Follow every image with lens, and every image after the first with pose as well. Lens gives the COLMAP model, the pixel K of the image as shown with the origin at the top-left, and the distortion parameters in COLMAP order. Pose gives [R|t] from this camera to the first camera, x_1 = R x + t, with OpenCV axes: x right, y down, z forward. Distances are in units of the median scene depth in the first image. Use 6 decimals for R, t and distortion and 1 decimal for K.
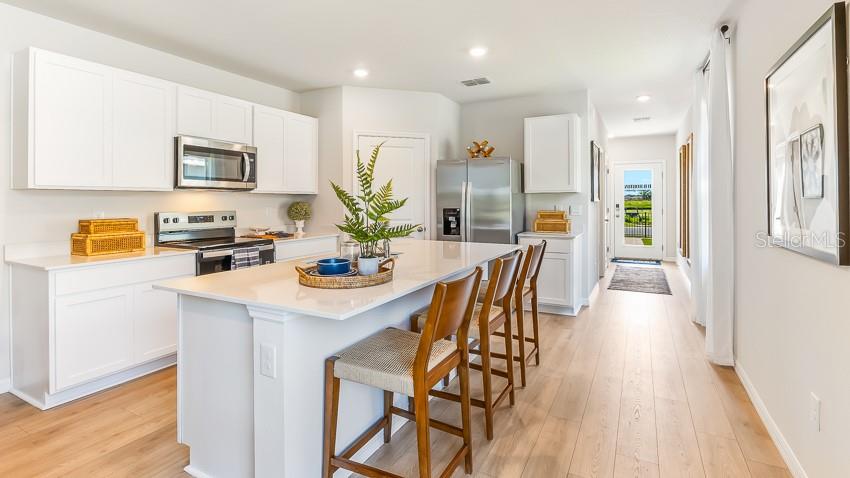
lens RADIAL K [[400.6, 0, 425.0], [0, 400.6, 239.0], [0, 0, 1]] dist [-0.002112, -0.000270]
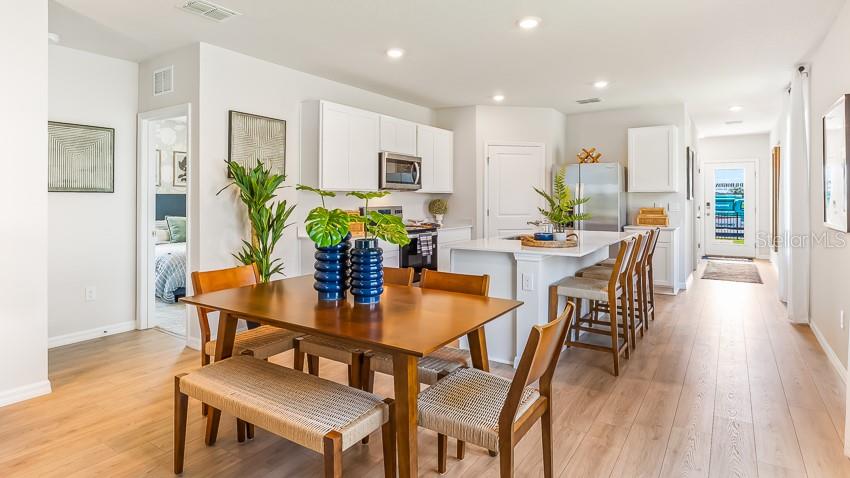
lens RADIAL K [[460.0, 0, 424.0], [0, 460.0, 234.8], [0, 0, 1]] dist [0.002124, 0.000357]
pose [[0.995514, 0.009207, -0.094163, -0.224671], [-0.010898, 0.999788, -0.017457, 0.040856], [0.093982, 0.018405, 0.995404, -0.406855]]
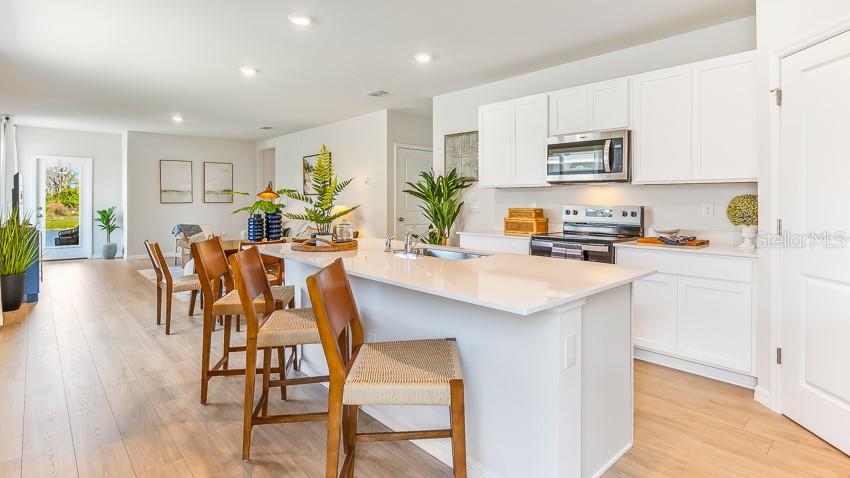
lens RADIAL K [[426.6, 0, 425.0], [0, 426.6, 239.0], [0, 0, 1]] dist [-0.001325, -0.000100]
pose [[-0.329602, 0.086513, -0.940148, 0.453022], [-0.089858, 0.988398, 0.122456, -0.060650], [0.939834, 0.124841, -0.318004, 0.741033]]
